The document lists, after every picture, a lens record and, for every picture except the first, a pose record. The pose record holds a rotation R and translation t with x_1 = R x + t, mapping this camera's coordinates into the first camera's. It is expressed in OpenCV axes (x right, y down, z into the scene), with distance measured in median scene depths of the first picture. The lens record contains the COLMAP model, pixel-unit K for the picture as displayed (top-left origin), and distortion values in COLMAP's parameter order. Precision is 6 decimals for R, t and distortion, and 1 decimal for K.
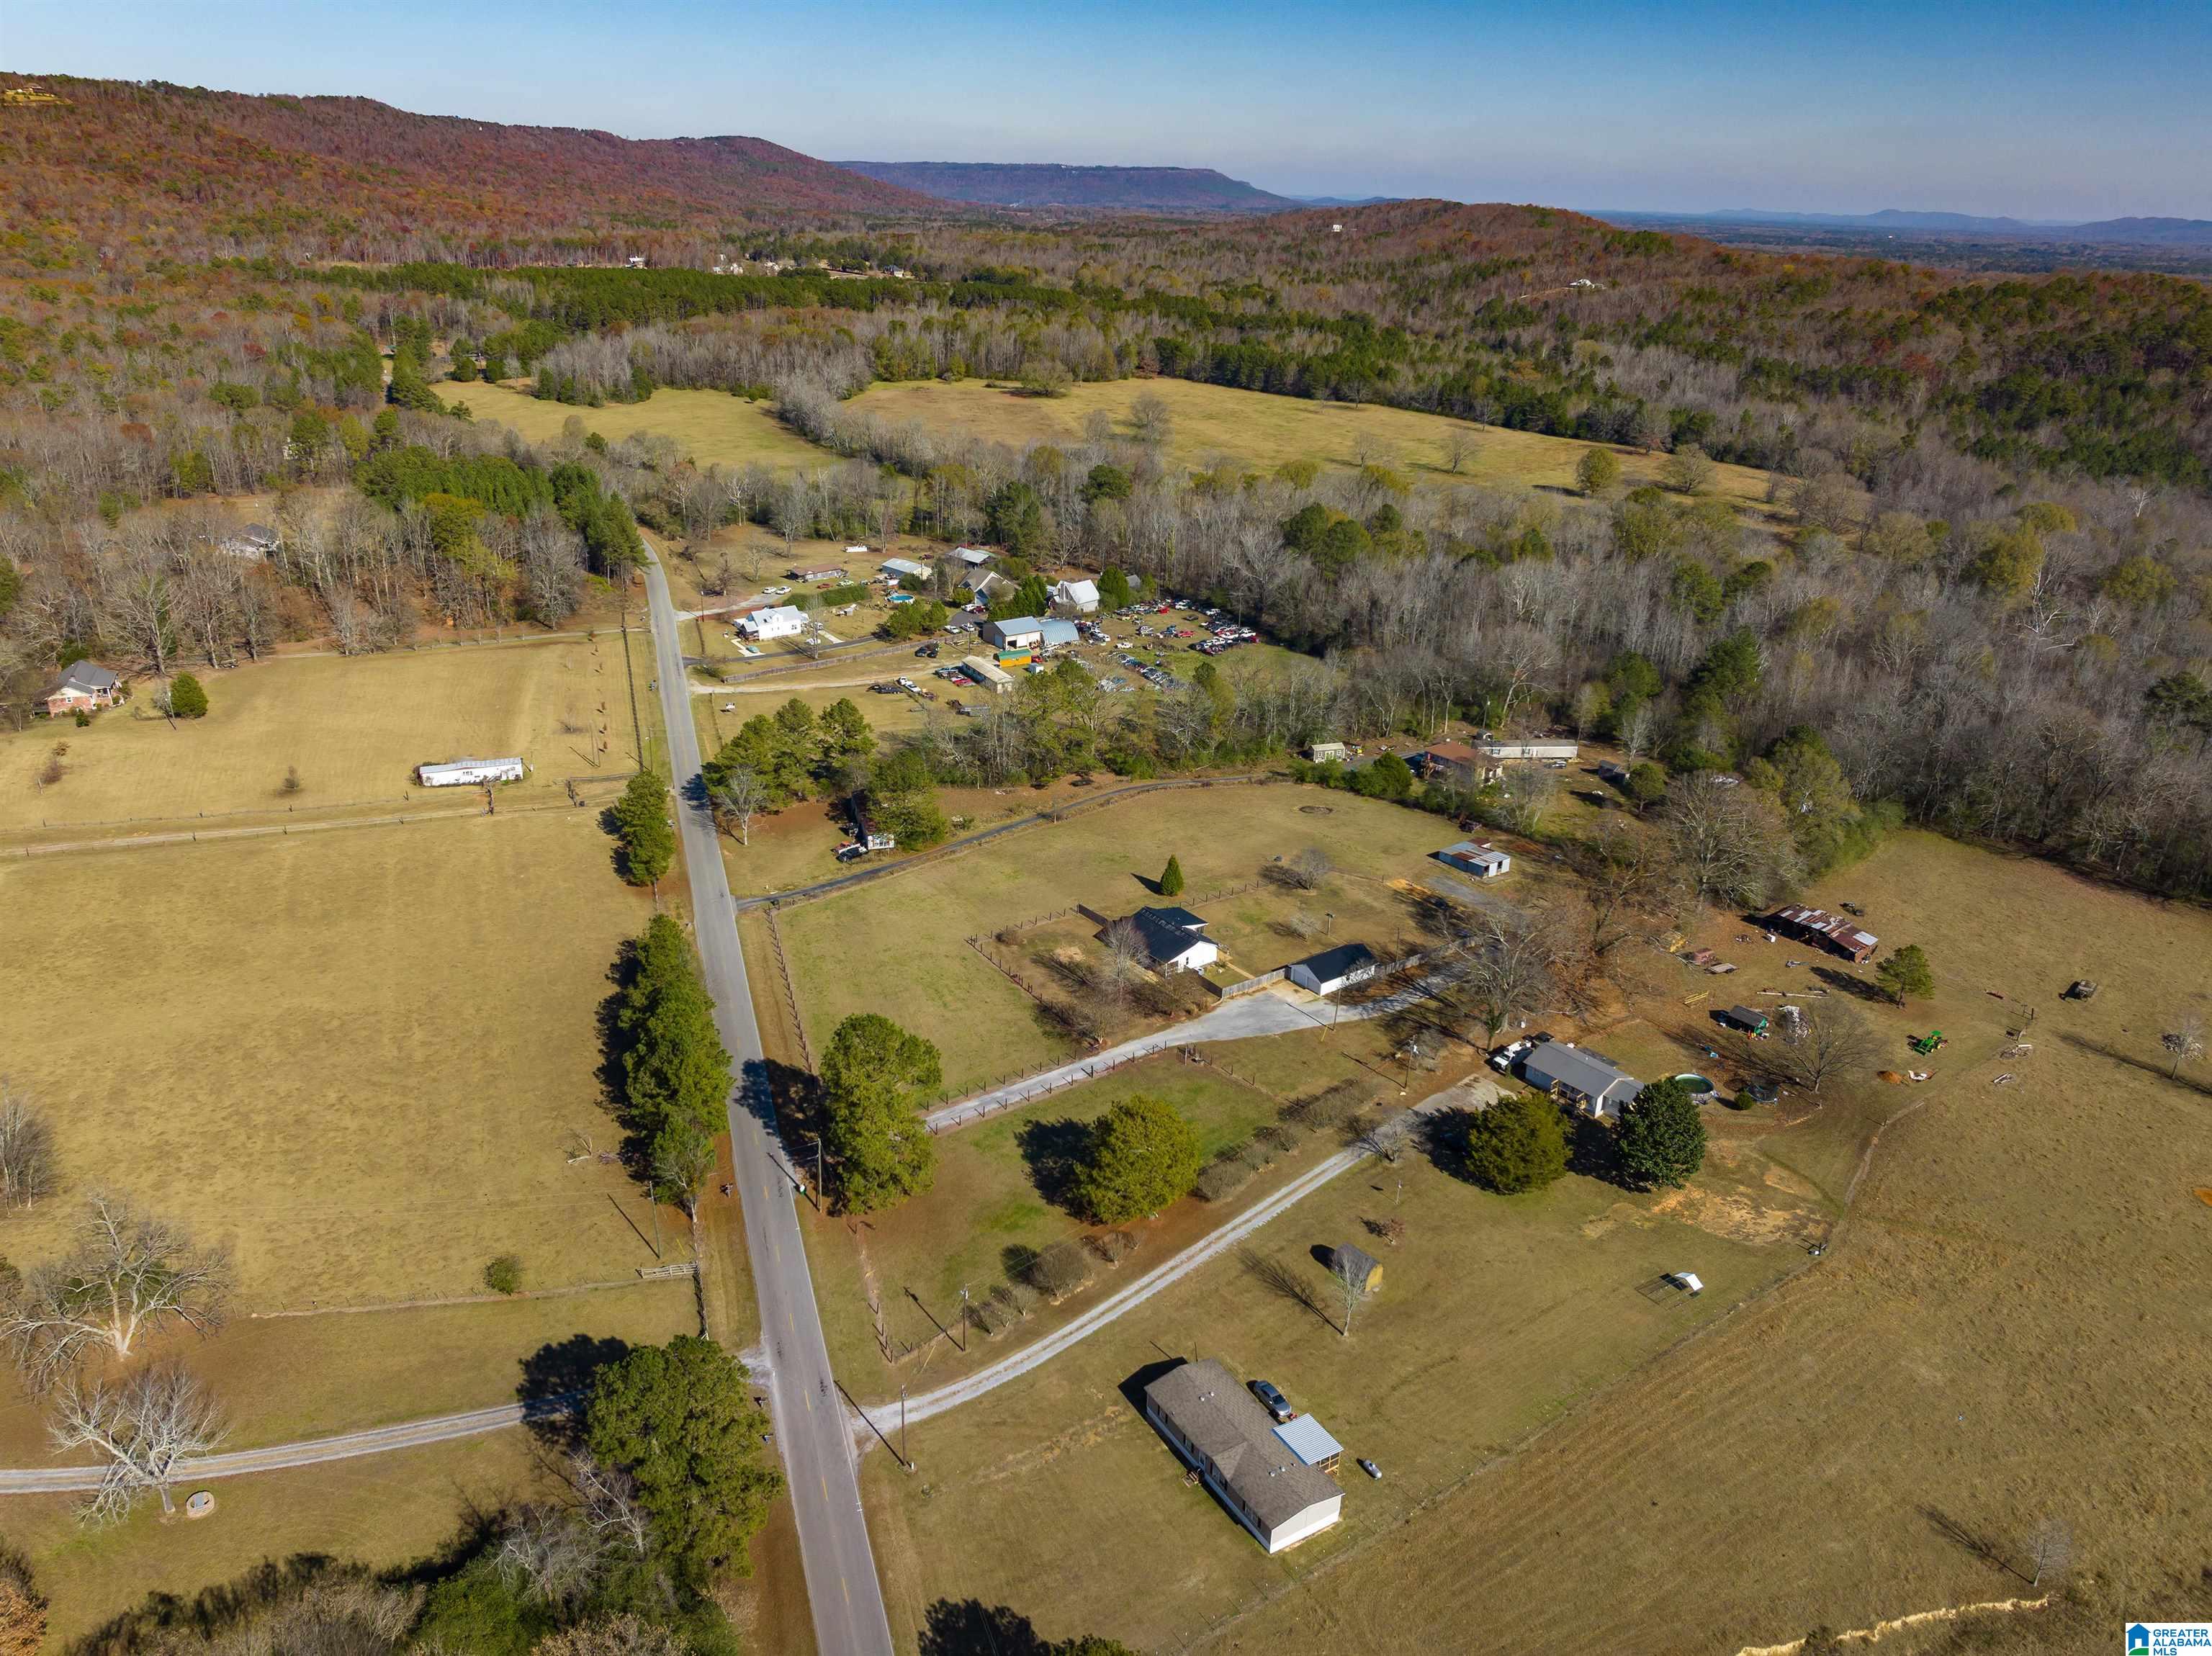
lens RADIAL K [[1562.0, 0, 1103.8], [0, 1562.0, 830.7], [0, 0, 1]] dist [-0.045030, 0.013288]
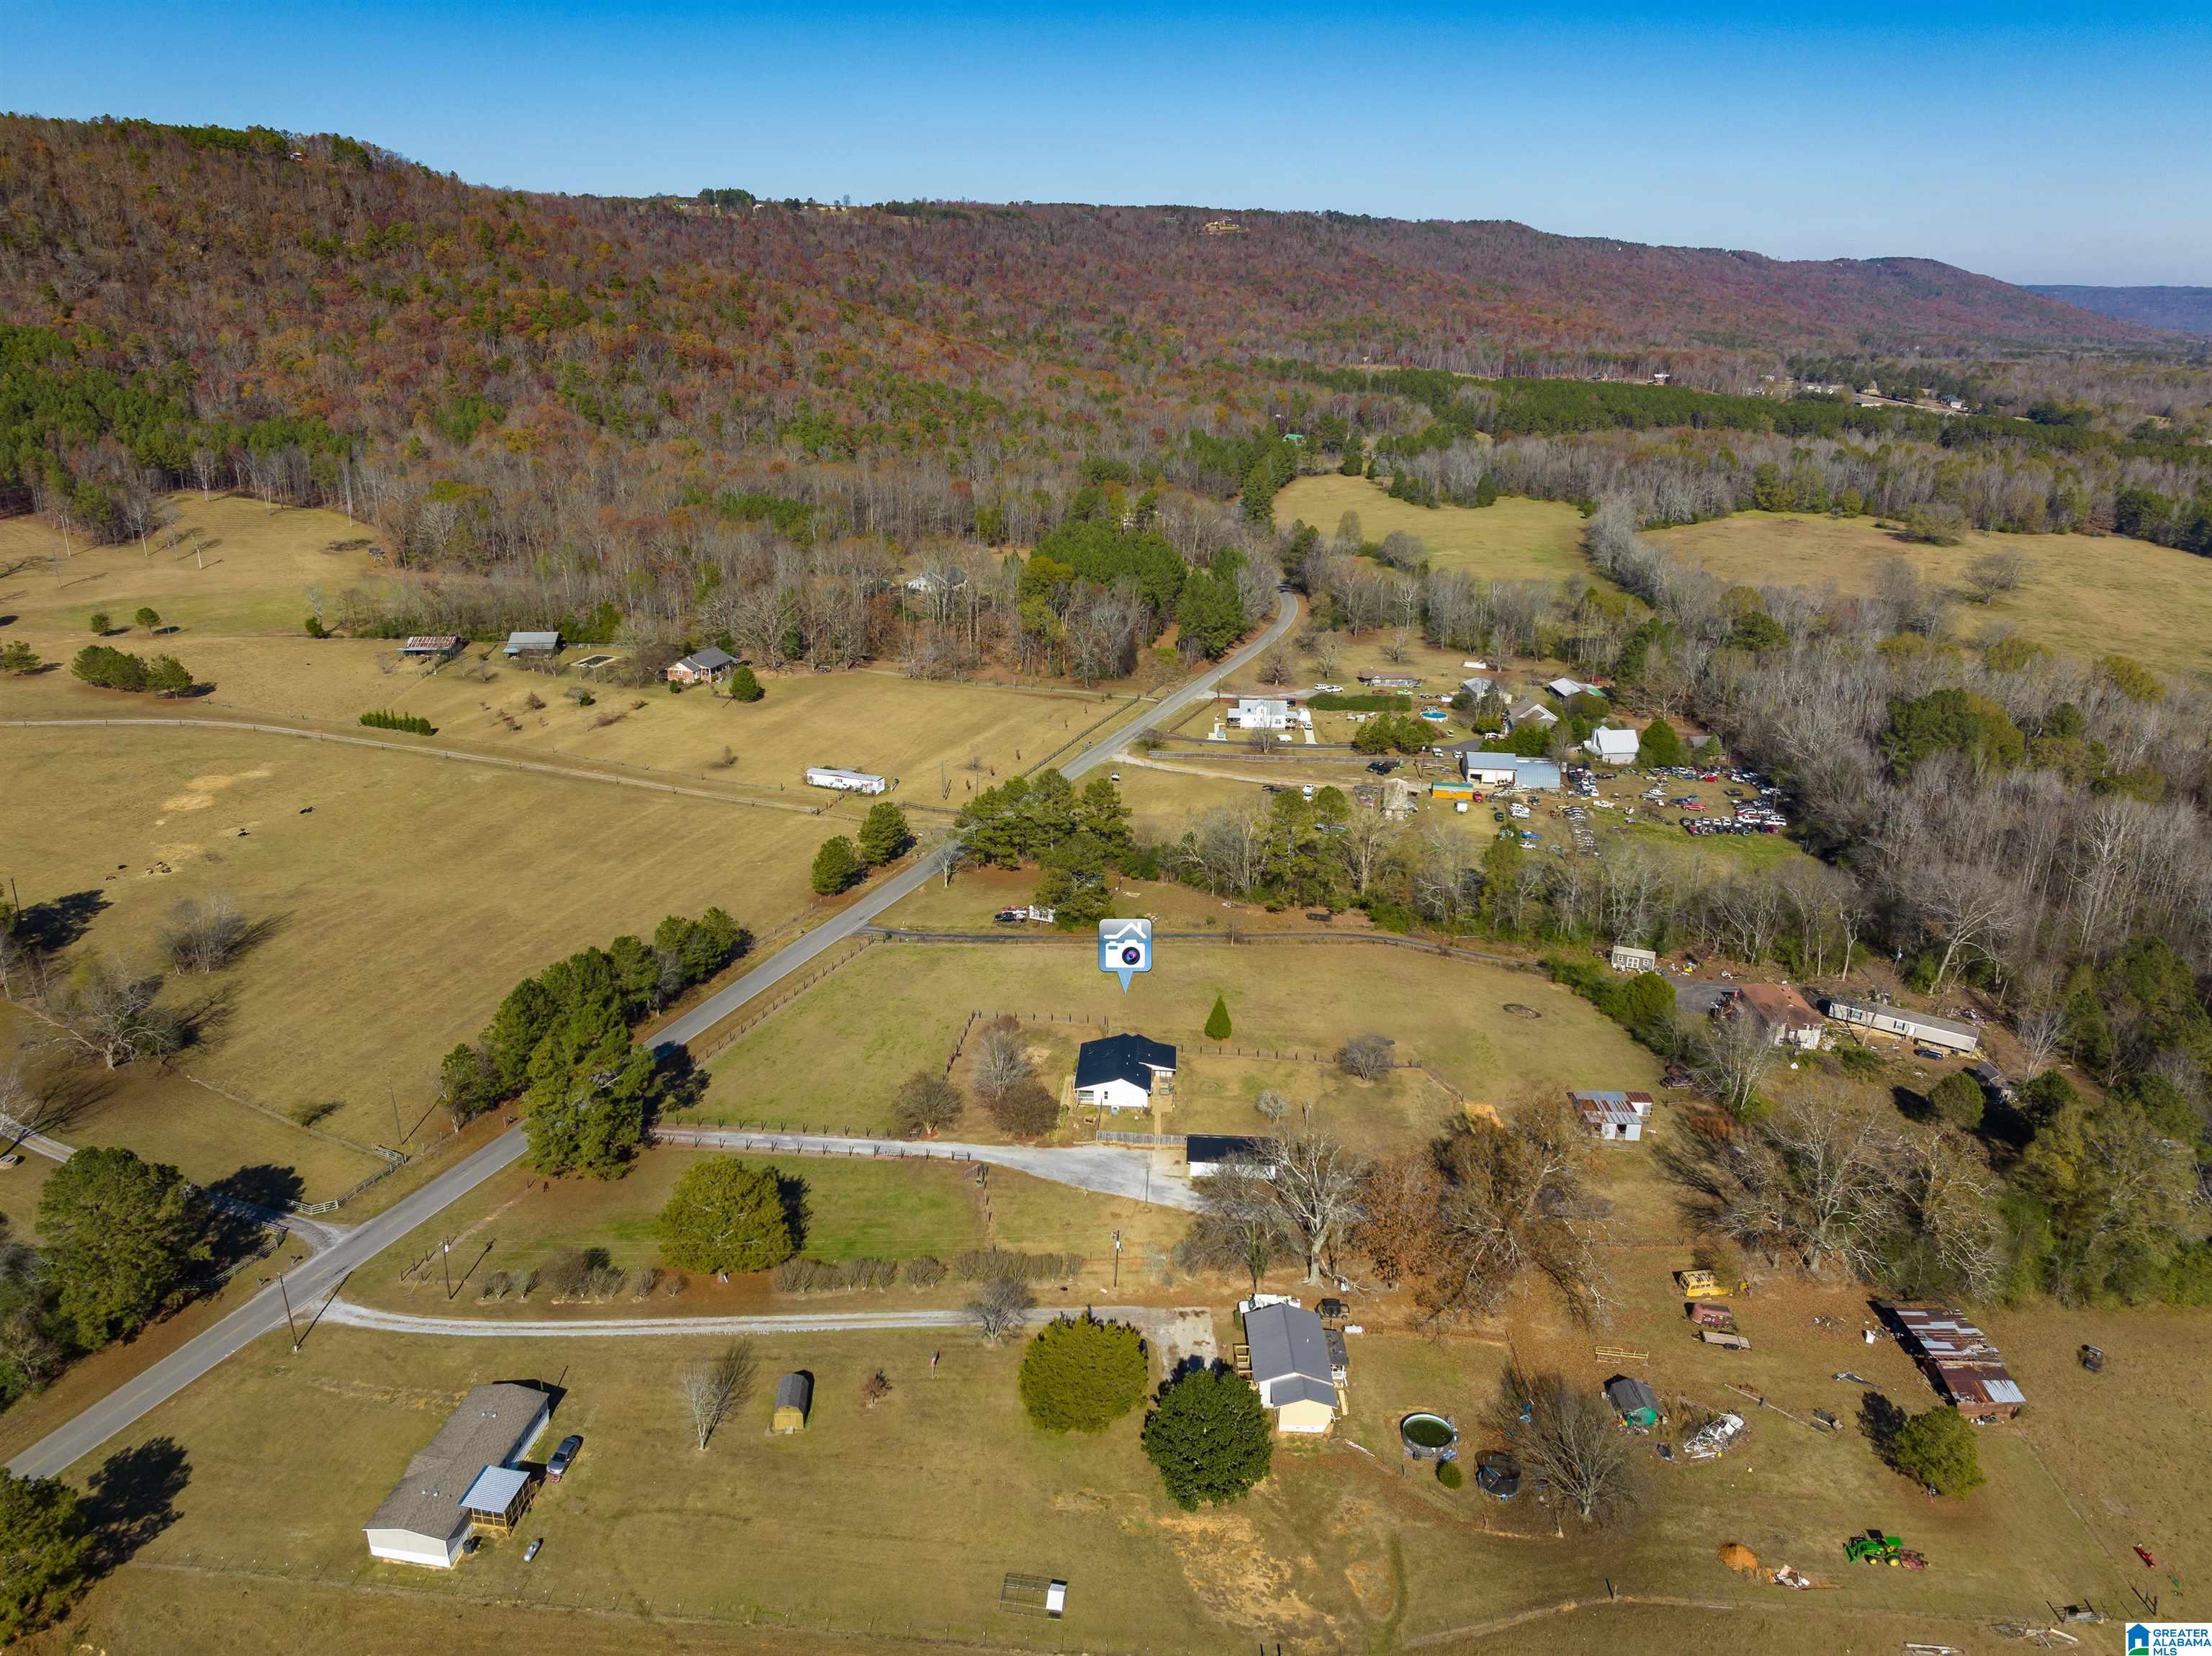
lens RADIAL K [[1562.0, 0, 1103.4], [0, 1562.0, 839.5], [0, 0, 1]] dist [-0.045030, 0.013288]
pose [[0.766110, 0.206502, -0.608631, 0.512703], [-0.244745, 0.969364, 0.020823, -0.073273], [0.594285, 0.133007, 0.793180, 0.204189]]
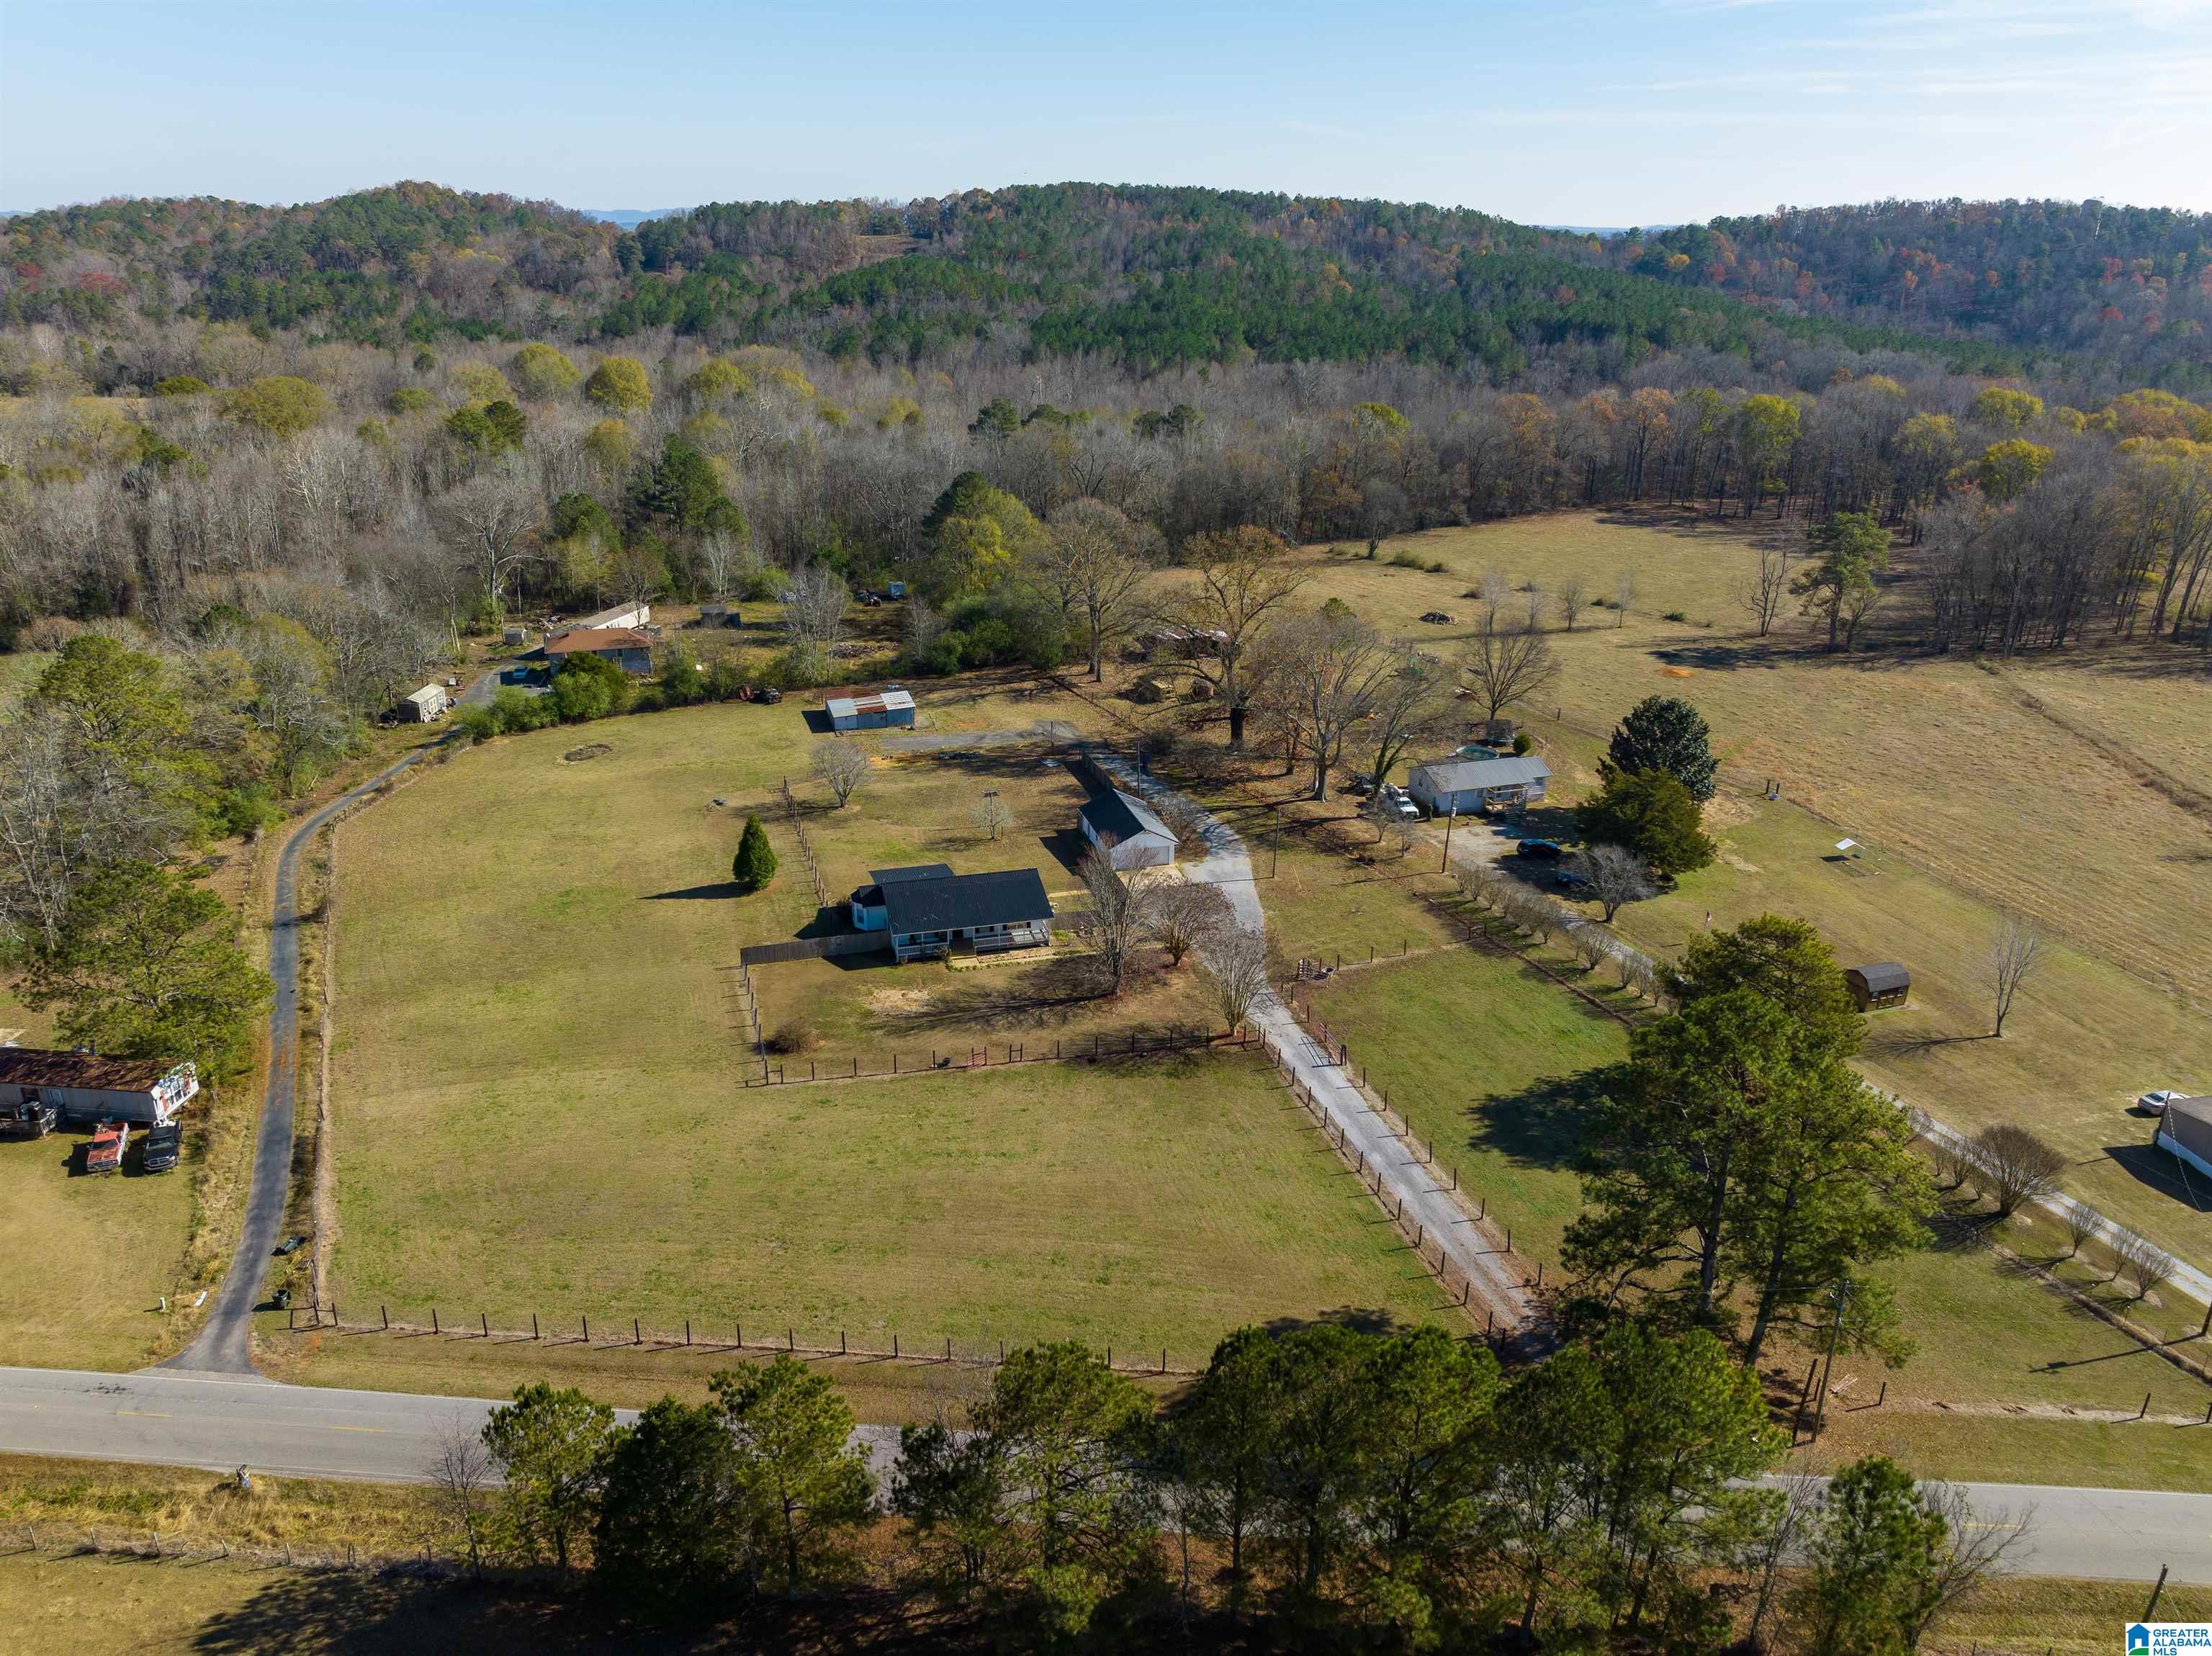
lens RADIAL K [[1562.0, 0, 1106.9], [0, 1562.0, 819.6], [0, 0, 1]] dist [-0.045030, 0.013288]
pose [[0.358894, -0.349947, 0.865294, -0.378685], [0.353786, 0.908882, 0.220837, -0.059184], [-0.863731, 0.226872, 0.449998, 0.610992]]
